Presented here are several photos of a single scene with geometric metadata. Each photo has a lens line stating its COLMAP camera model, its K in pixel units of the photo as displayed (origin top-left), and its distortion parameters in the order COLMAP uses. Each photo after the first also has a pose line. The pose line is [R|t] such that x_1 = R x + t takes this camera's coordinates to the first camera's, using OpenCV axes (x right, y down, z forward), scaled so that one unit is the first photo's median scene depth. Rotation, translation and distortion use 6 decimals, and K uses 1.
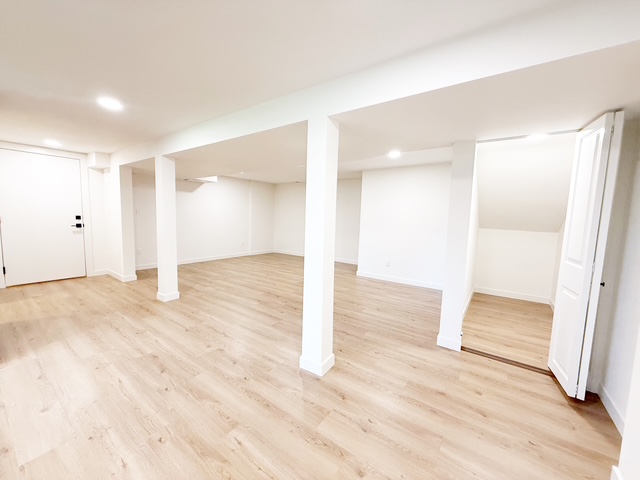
lens RADIAL K [[252.8, 0, 322.2], [0, 252.8, 236.1], [0, 0, 1]] dist [0.000413, 0.000007]
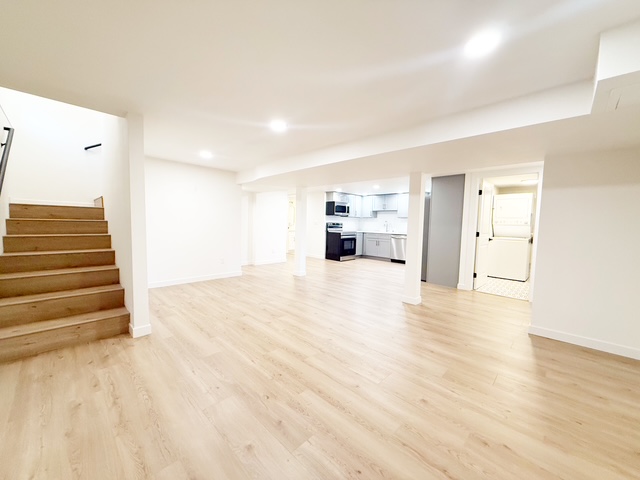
lens RADIAL K [[252.8, 0, 316.2], [0, 252.8, 242.9], [0, 0, 1]] dist [0.000413, 0.000007]
pose [[-0.983289, -0.071533, 0.167410, -0.399120], [-0.043506, 0.985256, 0.165462, -0.180572], [-0.176778, 0.155413, -0.971903, 2.275673]]
